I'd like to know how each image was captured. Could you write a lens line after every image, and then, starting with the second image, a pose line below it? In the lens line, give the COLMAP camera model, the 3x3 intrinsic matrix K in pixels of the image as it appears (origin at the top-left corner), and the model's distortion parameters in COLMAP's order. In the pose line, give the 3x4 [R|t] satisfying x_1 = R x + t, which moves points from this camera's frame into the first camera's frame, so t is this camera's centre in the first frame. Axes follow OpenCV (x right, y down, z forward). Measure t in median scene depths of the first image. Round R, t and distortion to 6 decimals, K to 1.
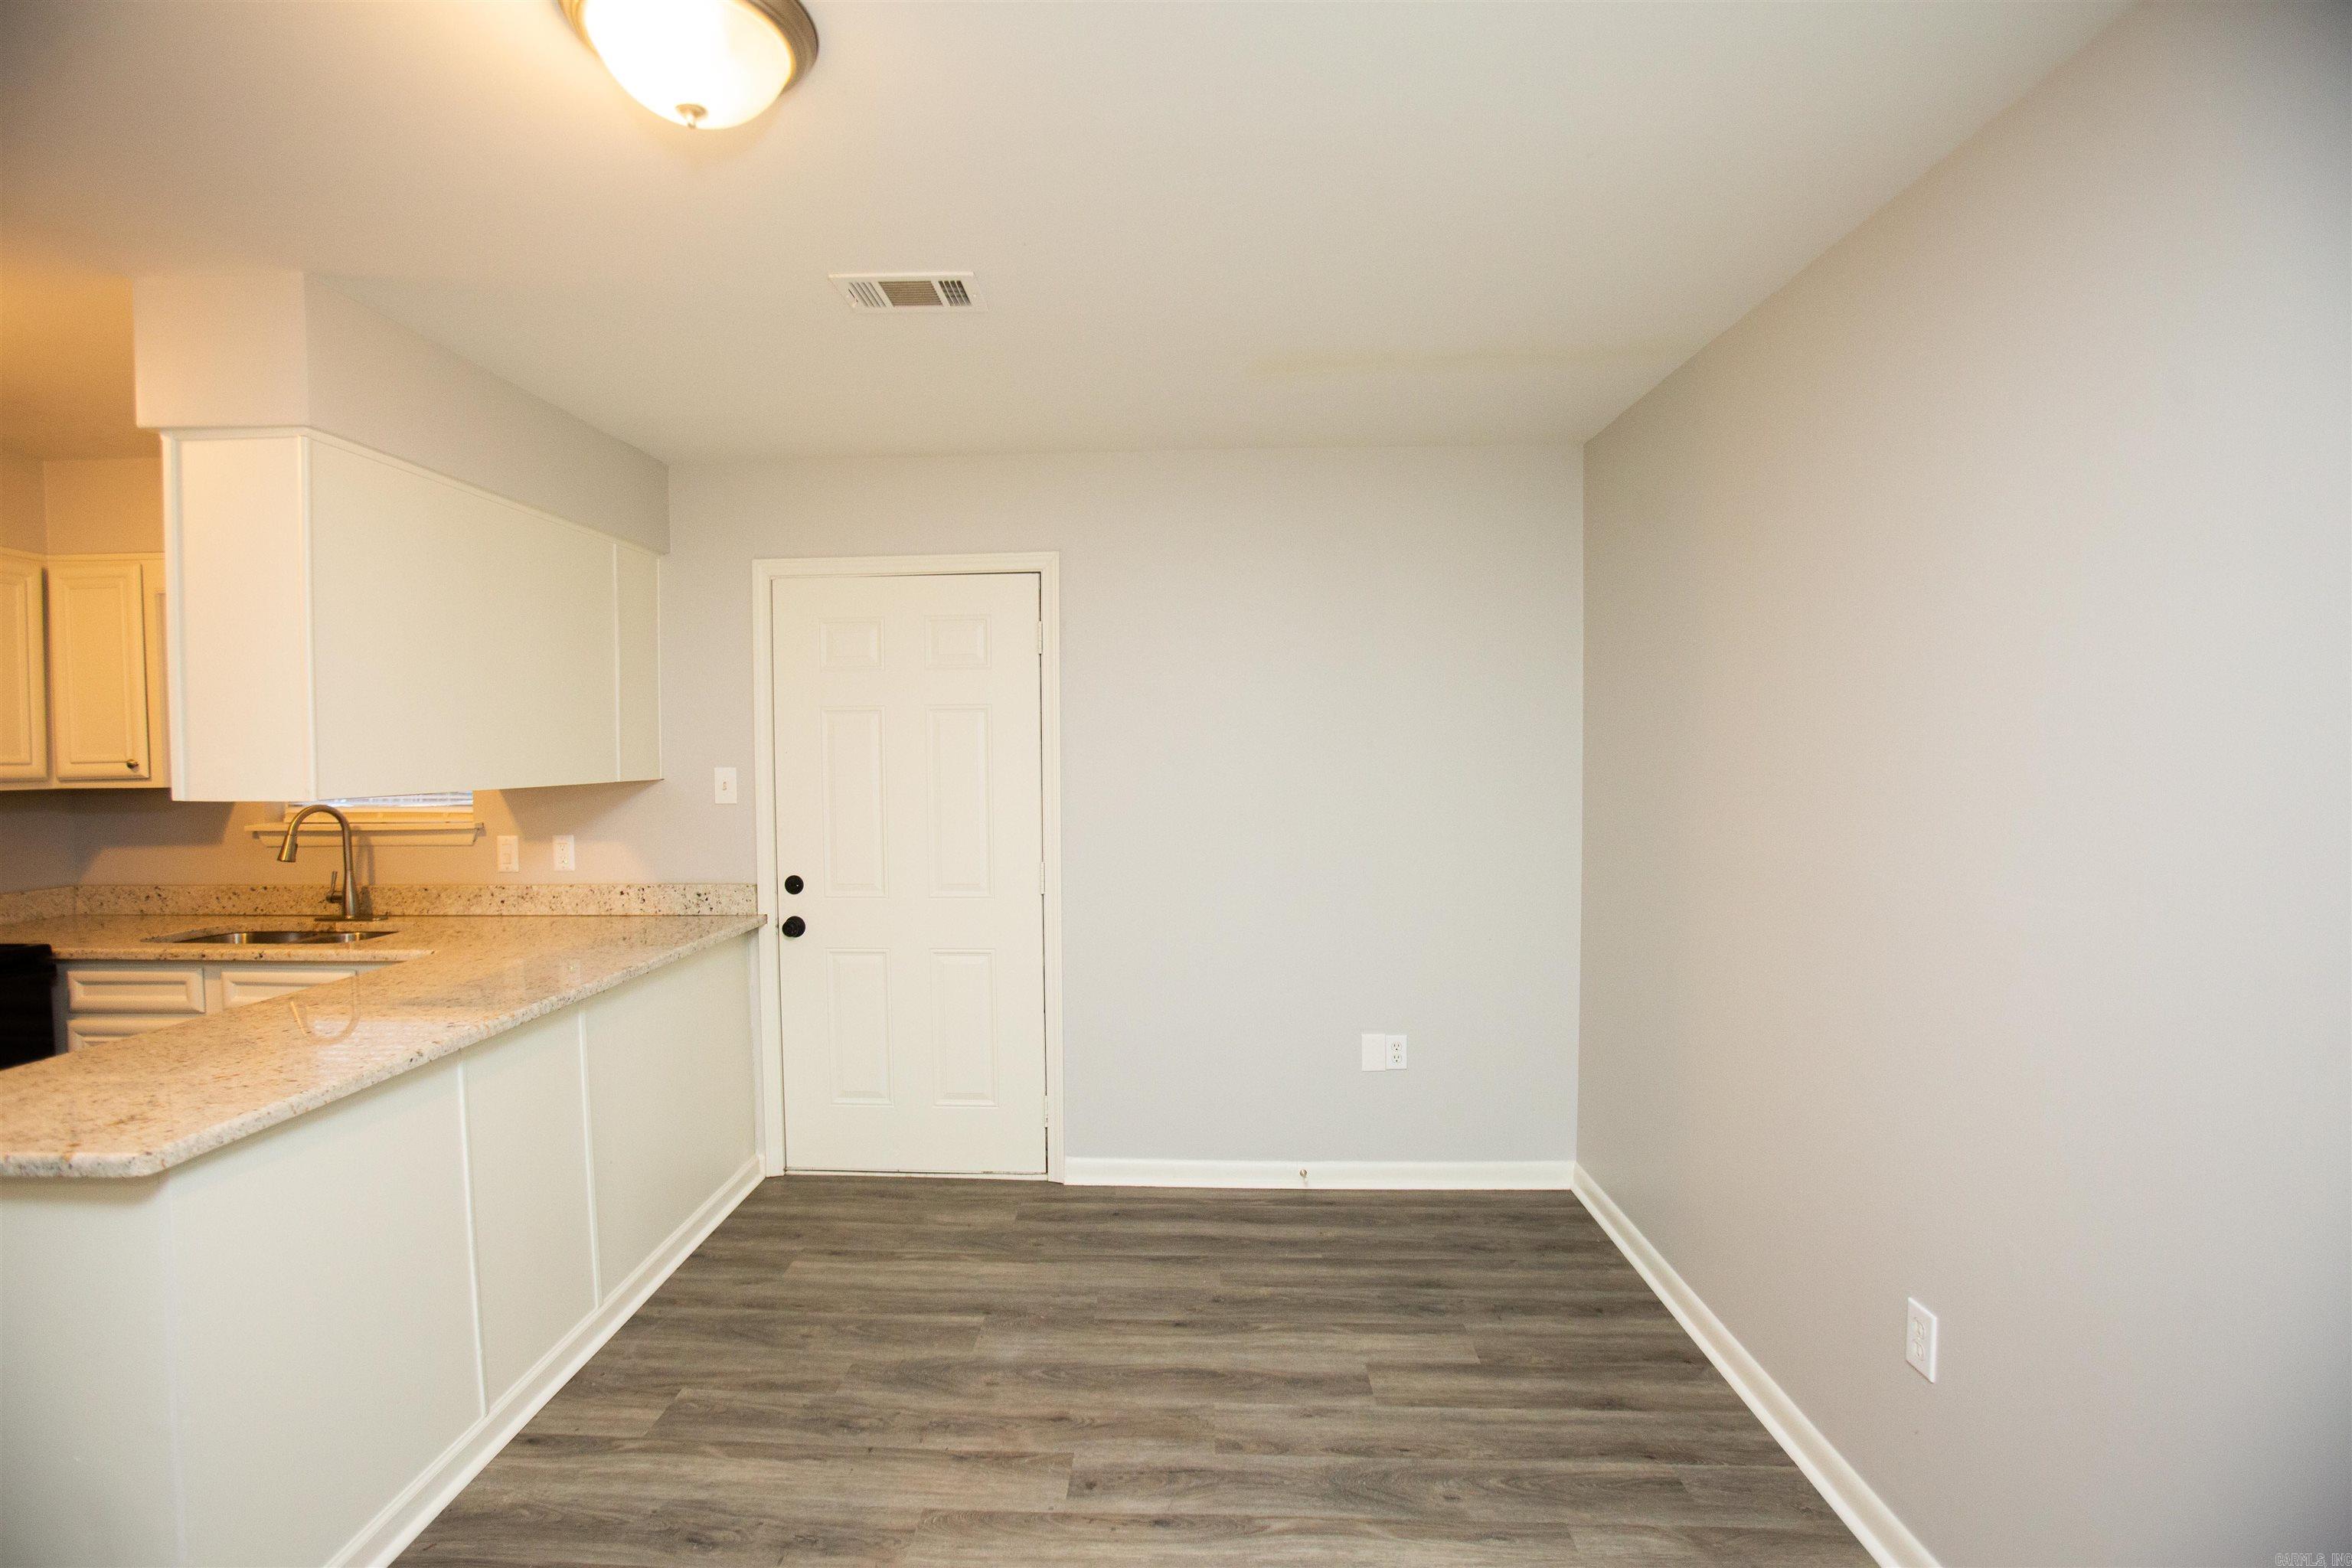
lens RADIAL K [[1103.8, 0, 1182.4], [0, 1103.8, 794.1], [0, 0, 1]] dist [-0.059650, 0.022068]
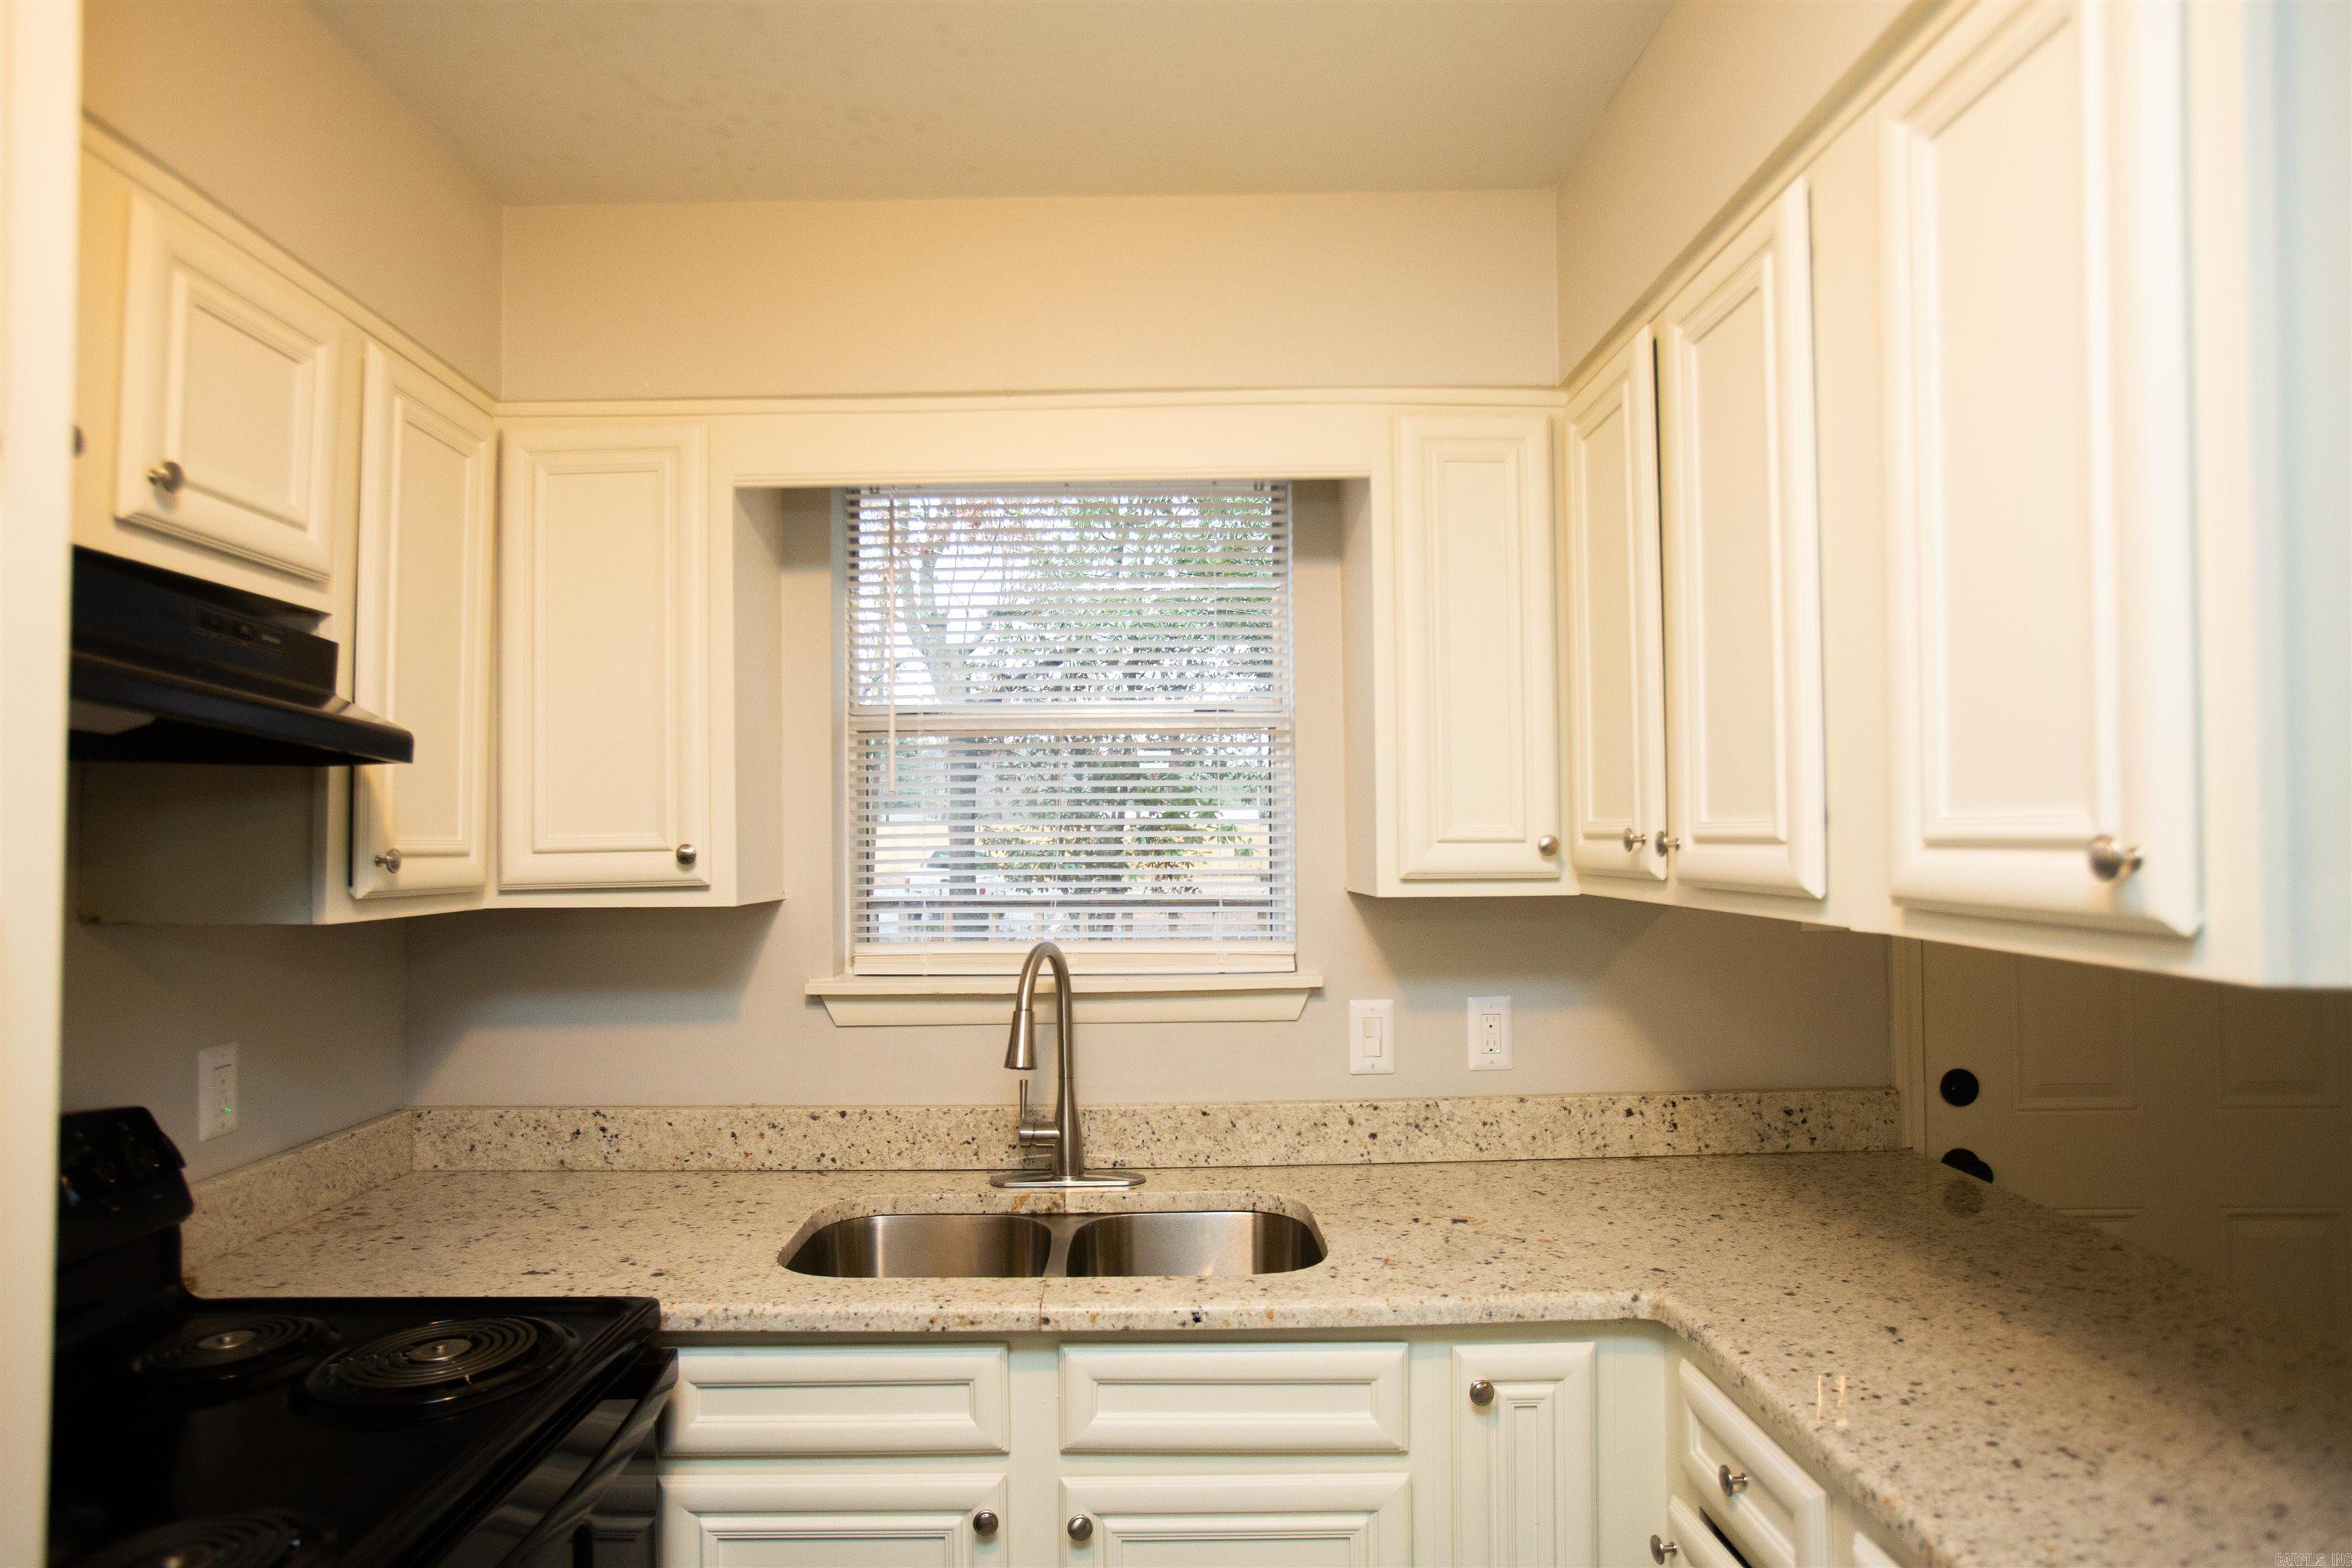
lens RADIAL K [[1311.9, 0, 1163.4], [0, 1311.9, 800.1], [0, 0, 1]] dist [-0.035183, 0.006331]
pose [[0.998542, -0.000355, 0.053981, -0.887414], [0.003992, 0.997725, -0.067290, -0.014381], [-0.053834, 0.067407, 0.996272, 0.475858]]
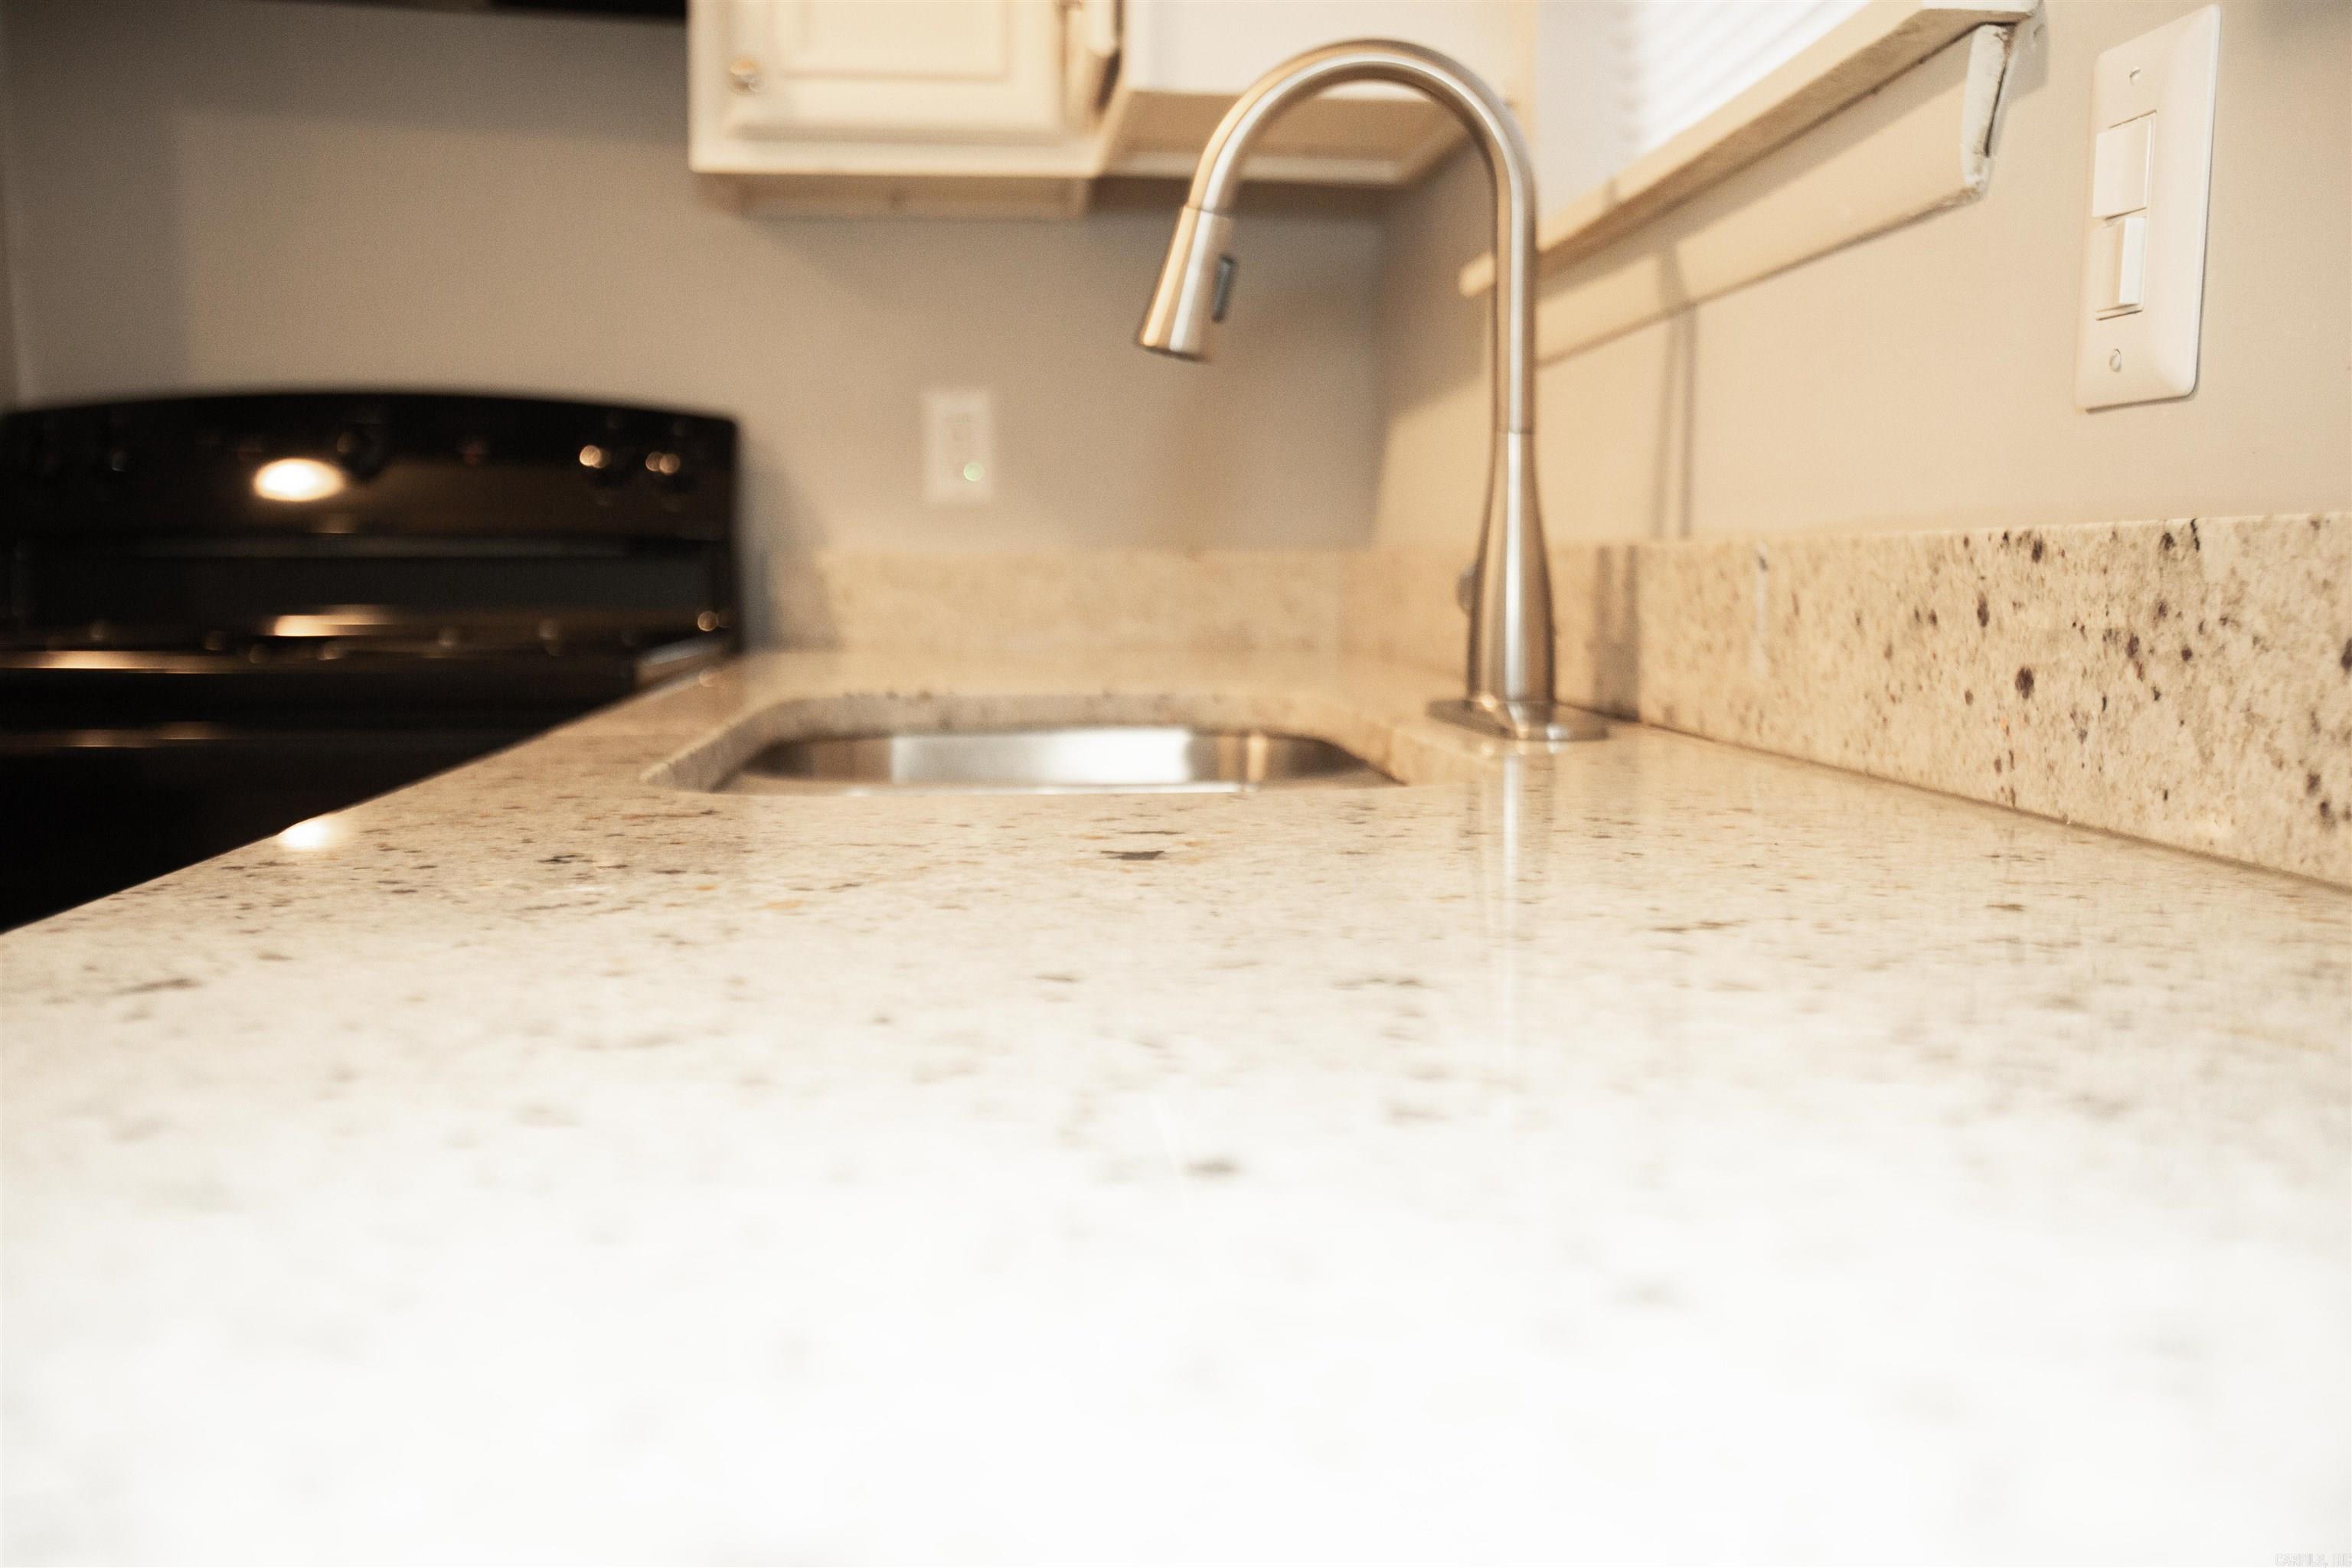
lens RADIAL K [[2155.7, 0, 1170.1], [0, 2155.7, 785.5], [0, 0, 1]] dist [0.015292, 0.000000]
pose [[0.120320, 0.114634, -0.986094, -0.509819], [-0.034130, 0.993201, 0.111296, 0.104998], [0.992148, 0.020265, 0.123414, 1.049129]]
